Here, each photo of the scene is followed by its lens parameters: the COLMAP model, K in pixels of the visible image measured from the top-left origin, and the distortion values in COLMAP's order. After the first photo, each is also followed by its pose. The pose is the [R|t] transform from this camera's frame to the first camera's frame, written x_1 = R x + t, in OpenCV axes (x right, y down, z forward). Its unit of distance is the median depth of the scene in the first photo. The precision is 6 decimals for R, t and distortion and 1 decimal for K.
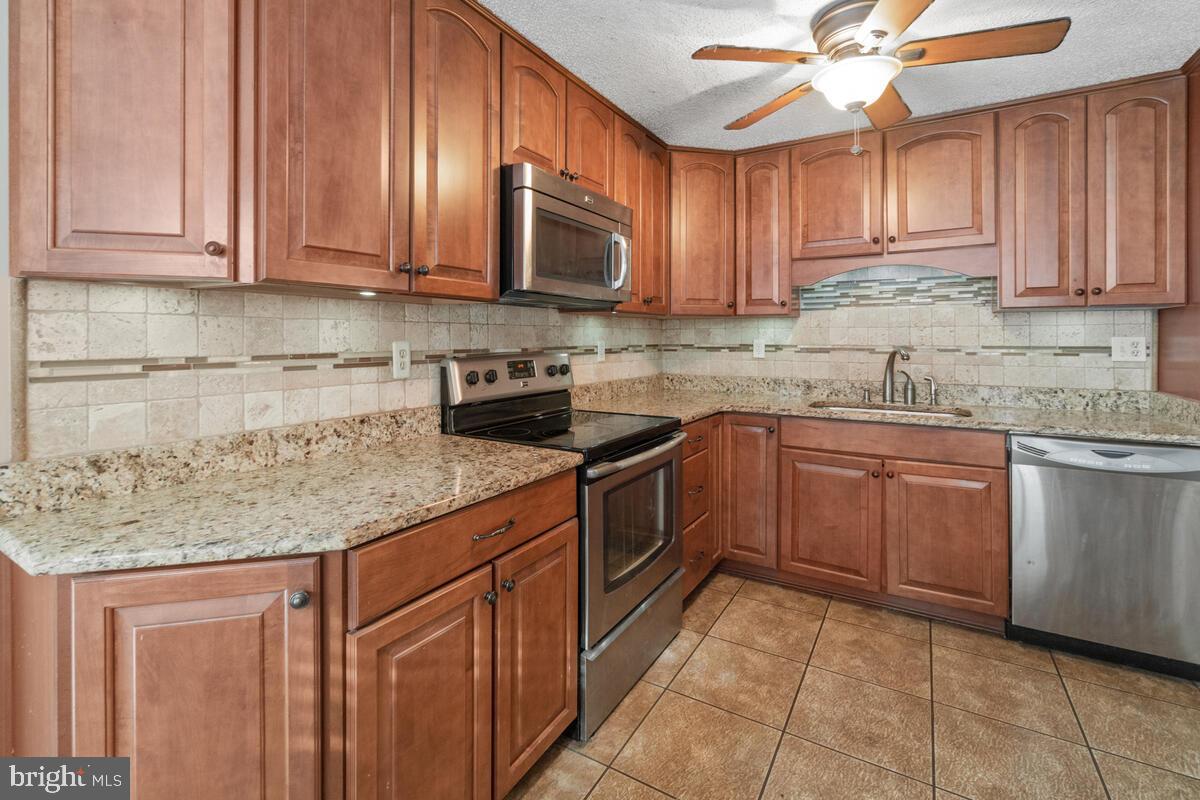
lens RADIAL K [[540.4, 0, 594.7], [0, 540.4, 333.3], [0, 0, 1]] dist [-0.004254, -0.000401]
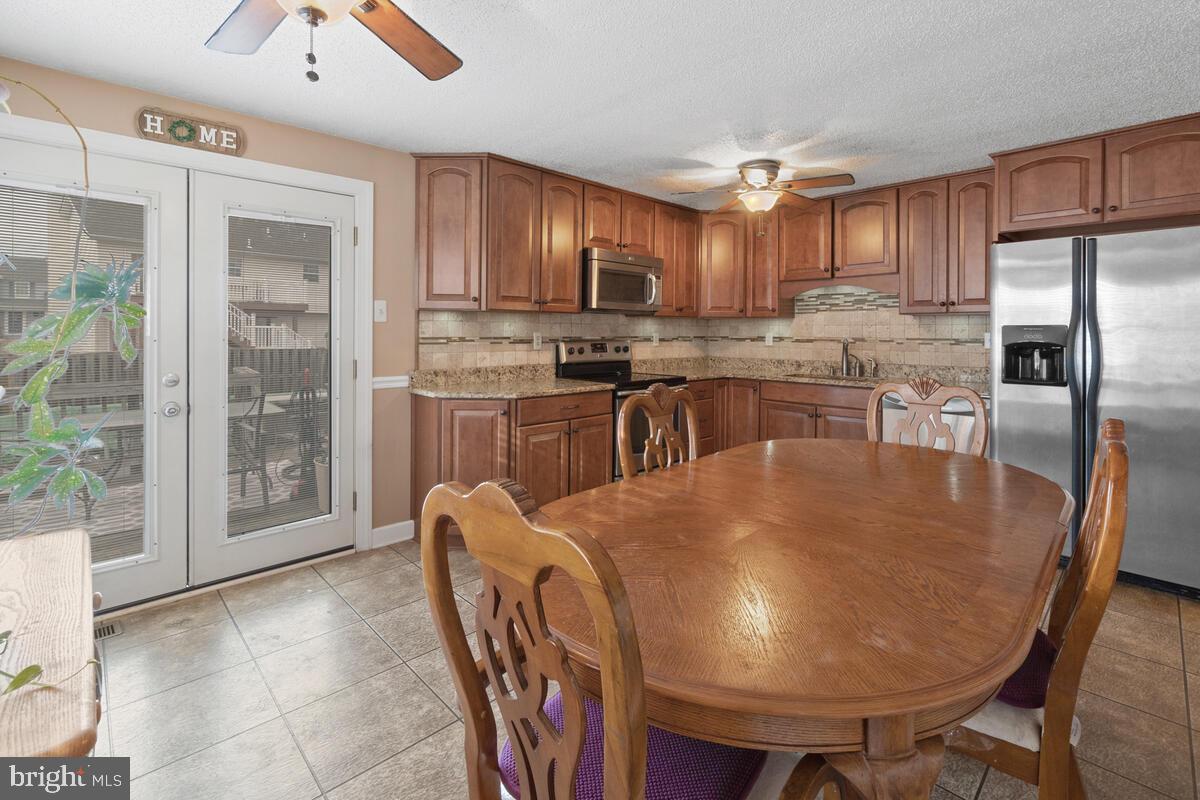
lens RADIAL K [[545.6, 0, 595.7], [0, 545.6, 321.6], [0, 0, 1]] dist [-0.004691, 0.000207]
pose [[0.966596, 0.001339, -0.256302, 0.335670], [-0.004230, 0.999933, -0.010729, -0.003685], [0.256271, 0.011455, 0.966537, -0.825161]]
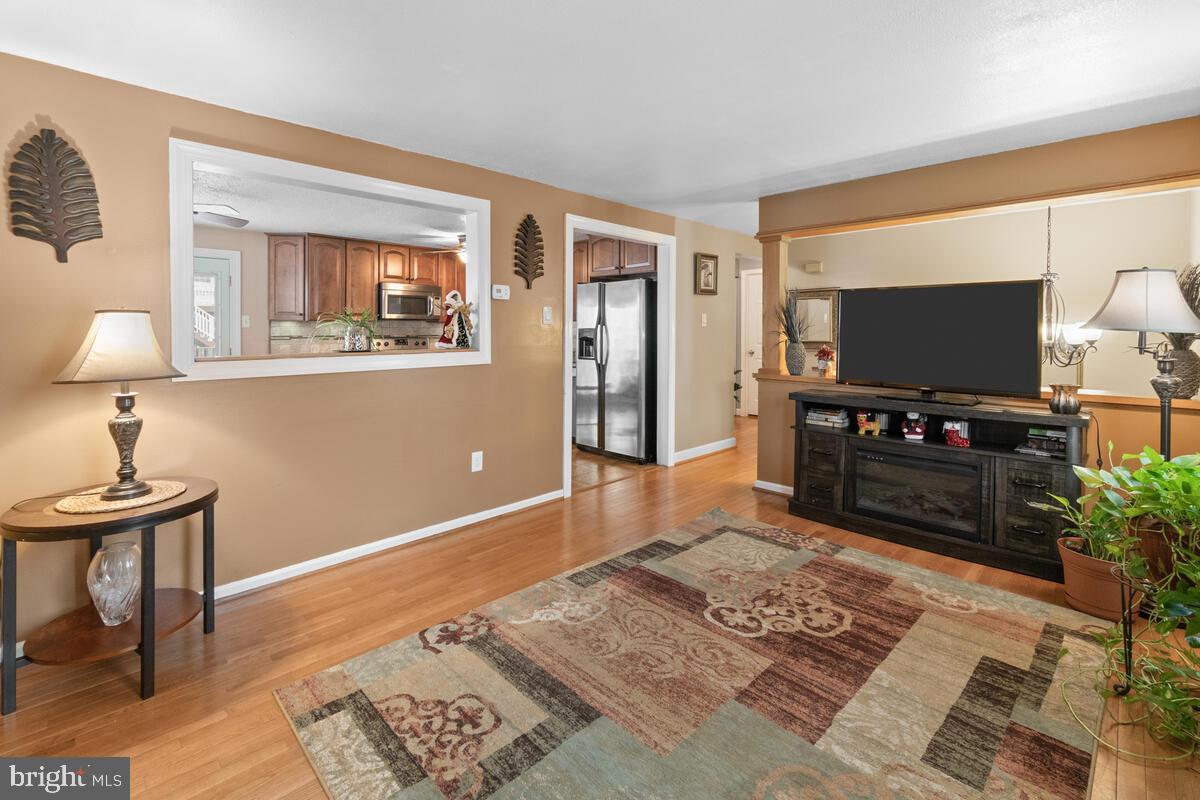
lens RADIAL K [[540.4, 0, 594.7], [0, 540.4, 333.3], [0, 0, 1]] dist [-0.004254, -0.000401]
pose [[0.970966, 0.003827, -0.239189, 1.641108], [-0.000689, 0.999913, 0.013202, -0.023259], [0.239218, -0.012654, 0.970883, -1.680964]]
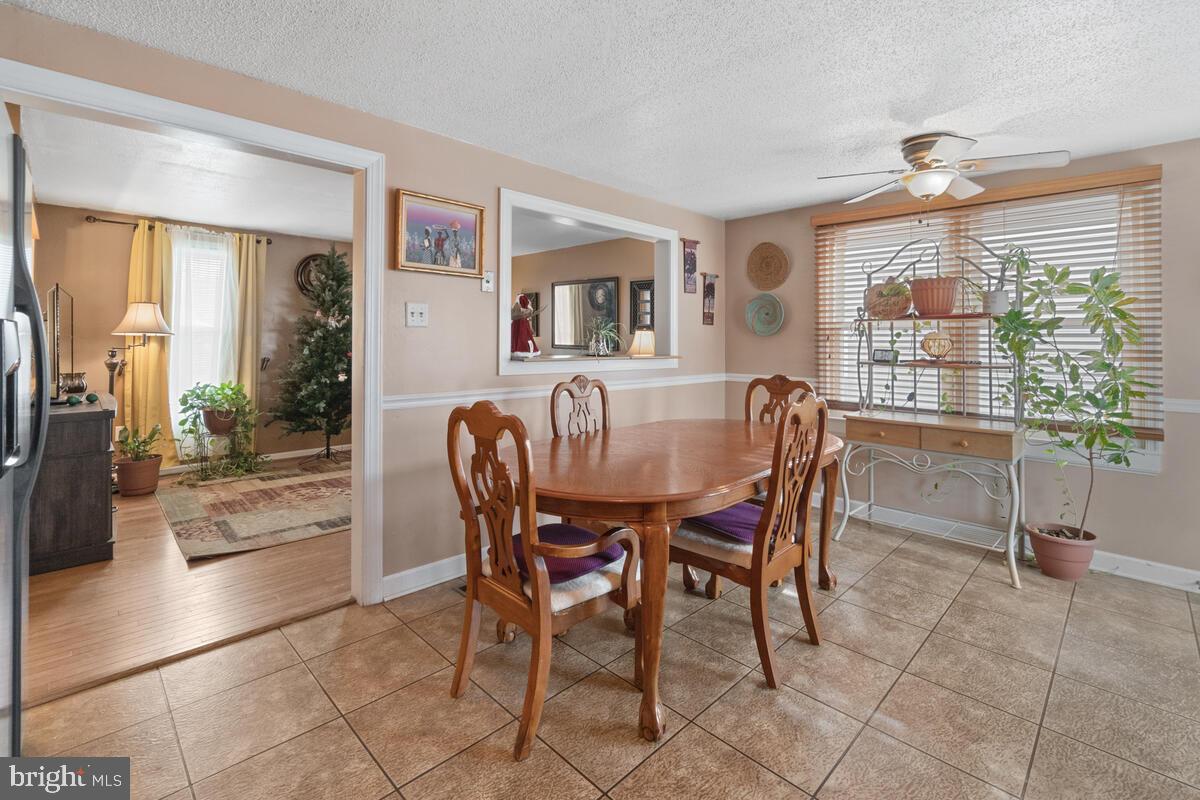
lens RADIAL K [[536.6, 0, 592.9], [0, 536.6, 343.2], [0, 0, 1]] dist [-0.000106, 0.000890]
pose [[-0.968871, -0.008789, 0.247409, 0.333610], [-0.009174, 0.999958, -0.000404, 0.006302], [-0.247395, -0.002661, -0.968911, 1.083086]]
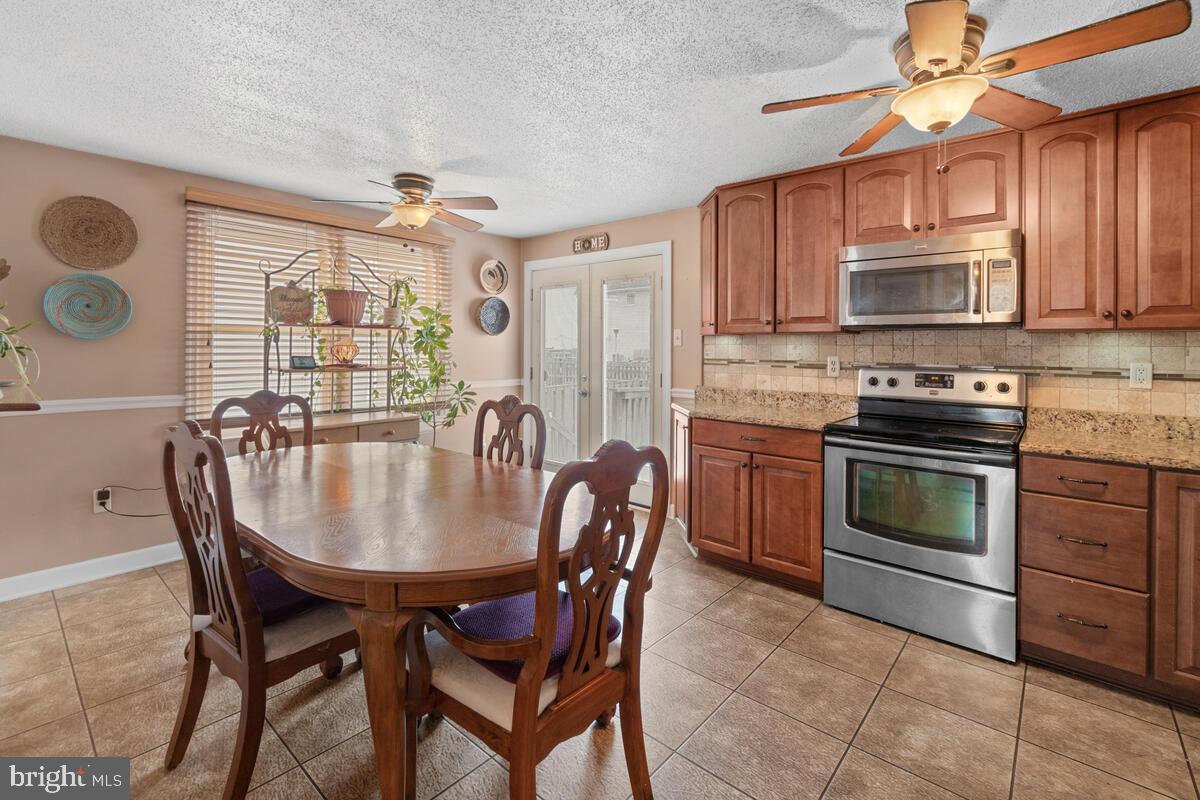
lens RADIAL K [[536.6, 0, 592.9], [0, 536.6, 343.2], [0, 0, 1]] dist [-0.000106, 0.000890]
pose [[-0.184536, -0.007970, -0.982793, 1.252611], [-0.002380, 0.999968, -0.007662, -0.010077], [0.982823, 0.000925, -0.184549, 0.445521]]
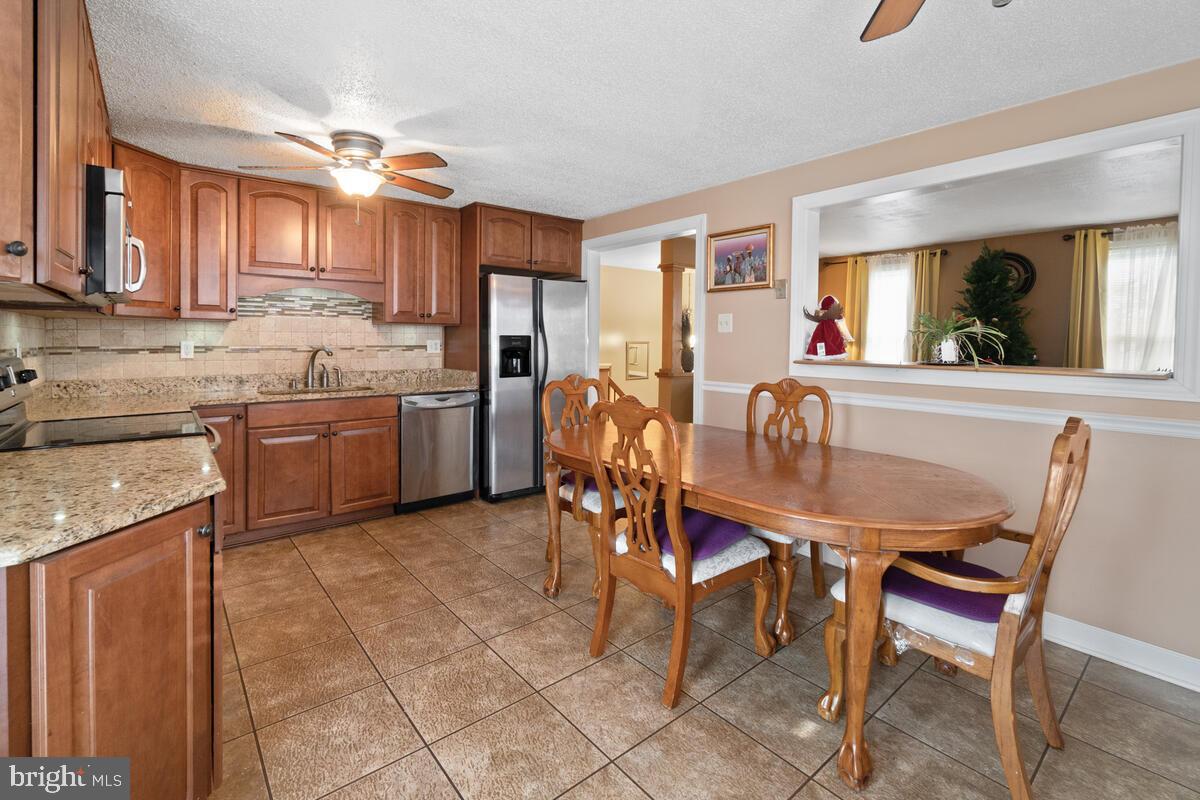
lens RADIAL K [[536.7, 0, 596.1], [0, 536.7, 347.5], [0, 0, 1]] dist [0.010238, -0.000195]
pose [[0.330220, -0.010530, 0.943845, -0.637074], [-0.011139, 0.999825, 0.015052, -0.001991], [-0.943838, -0.015484, 0.330045, -0.162096]]
